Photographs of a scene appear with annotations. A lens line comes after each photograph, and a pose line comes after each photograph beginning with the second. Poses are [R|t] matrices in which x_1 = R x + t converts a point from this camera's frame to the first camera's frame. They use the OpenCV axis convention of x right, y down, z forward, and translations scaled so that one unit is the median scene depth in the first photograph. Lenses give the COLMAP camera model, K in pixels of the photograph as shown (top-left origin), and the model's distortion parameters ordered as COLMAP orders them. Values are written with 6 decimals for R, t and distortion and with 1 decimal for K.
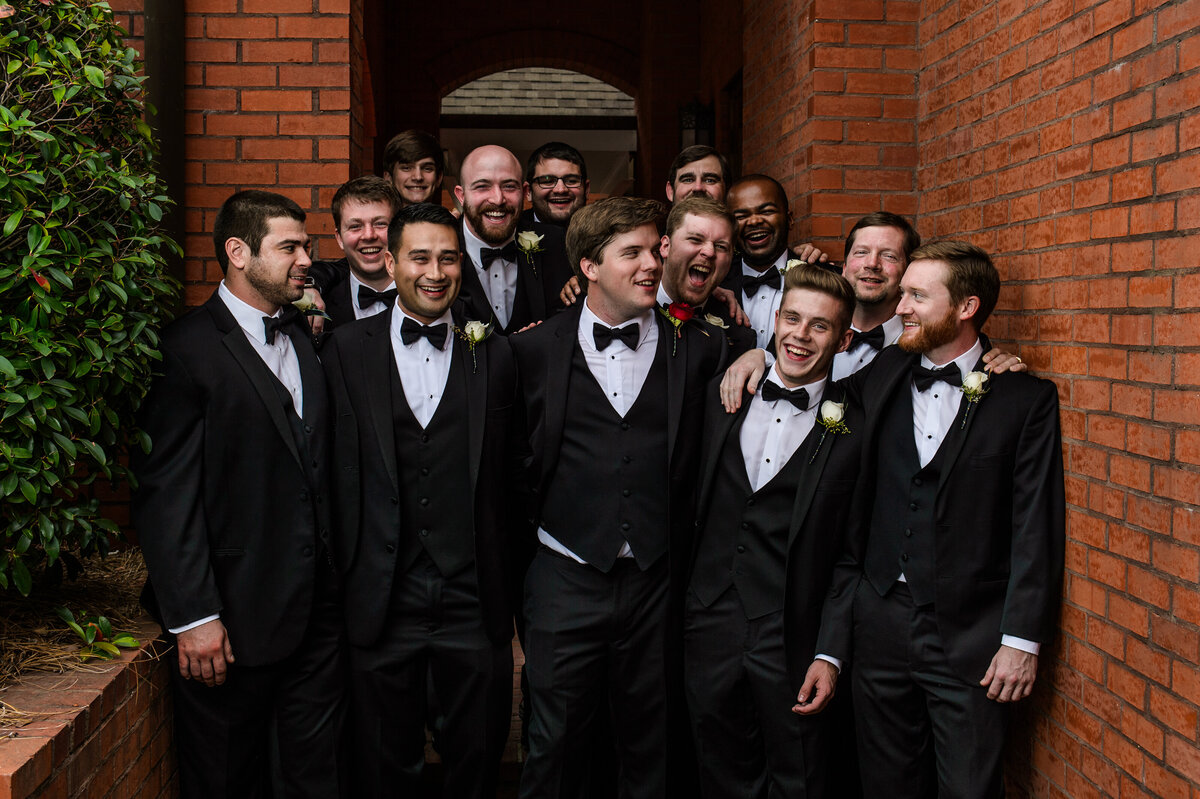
lens RADIAL K [[1408.2, 0, 600.0], [0, 1408.2, 399.5], [0, 0, 1]] dist [-0.014577, -0.021715]
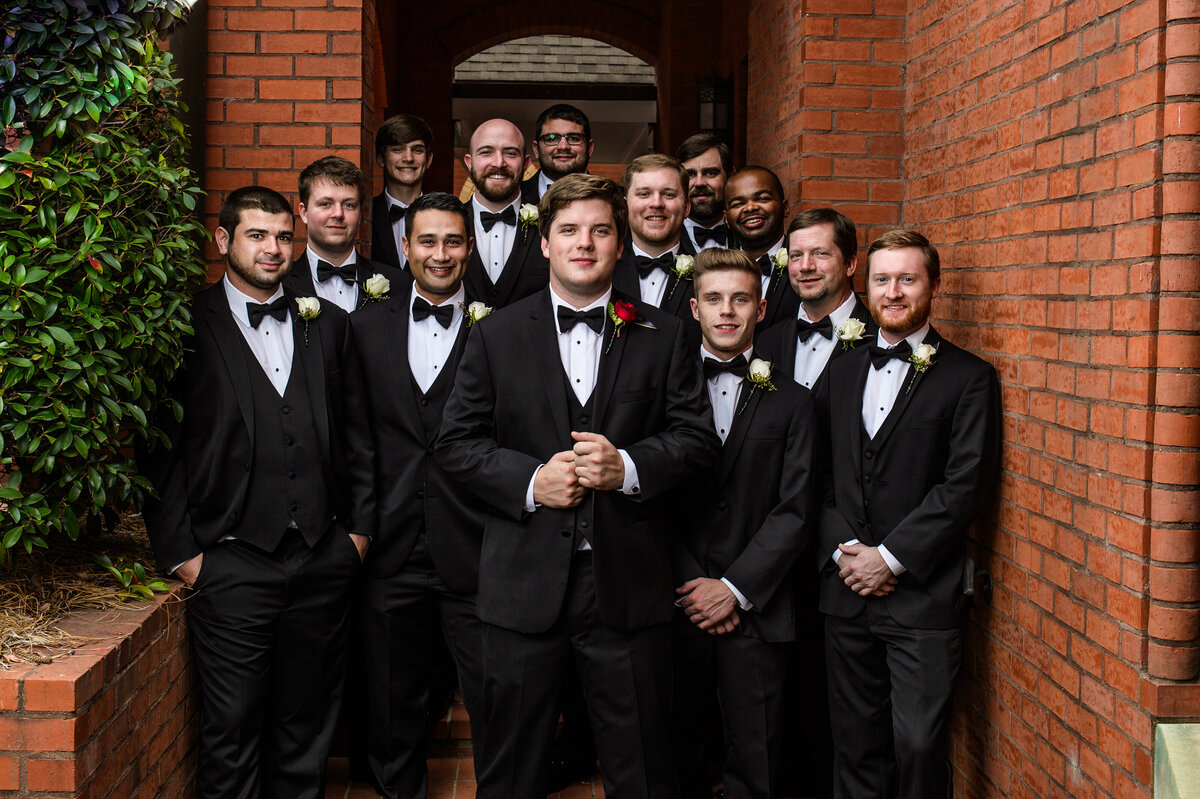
lens RADIAL K [[1614.5, 0, 600.0], [0, 1614.5, 399.5], [0, 0, 1]] dist [-0.008797, -0.031818]
pose [[0.999624, 0.010333, -0.025381, 0.043682], [-0.010115, 0.999911, 0.008700, 0.009454], [0.025469, -0.008440, 0.999640, -0.266611]]
